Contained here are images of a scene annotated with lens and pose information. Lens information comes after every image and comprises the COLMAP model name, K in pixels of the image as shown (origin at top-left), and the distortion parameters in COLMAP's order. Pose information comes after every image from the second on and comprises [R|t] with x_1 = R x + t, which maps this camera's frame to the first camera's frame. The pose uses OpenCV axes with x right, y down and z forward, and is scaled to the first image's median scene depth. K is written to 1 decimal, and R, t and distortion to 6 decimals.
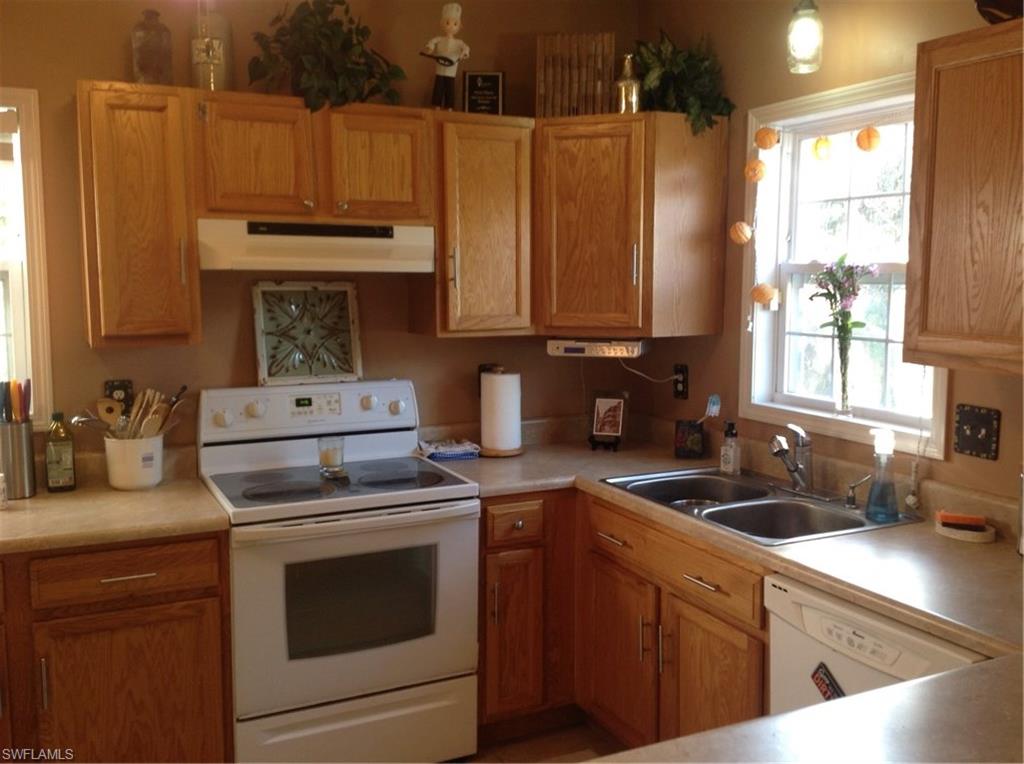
lens RADIAL K [[951.5, 0, 512.0], [0, 951.5, 382.0], [0, 0, 1]] dist [0.176076, -0.358952]
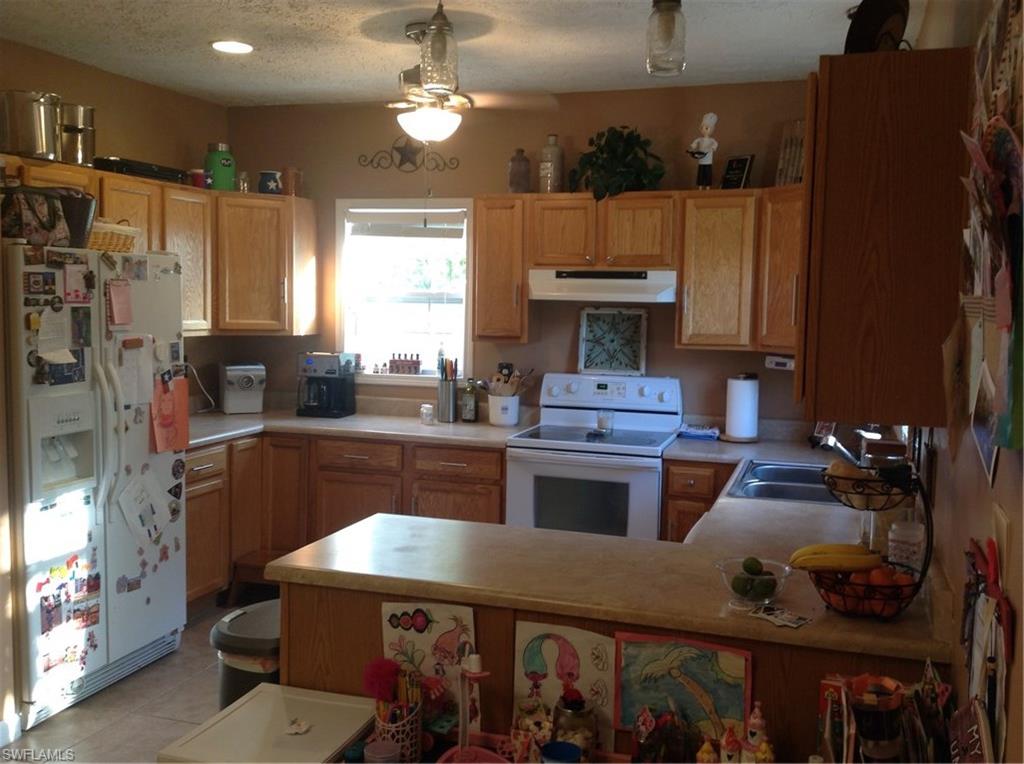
lens RADIAL K [[951.5, 0, 512.0], [0, 951.5, 382.0], [0, 0, 1]] dist [0.176076, -0.358952]
pose [[0.707752, 0.075815, -0.702381, 0.755555], [-0.096858, 0.995250, 0.009829, 0.013010], [0.699790, 0.061075, 0.711733, -0.181259]]
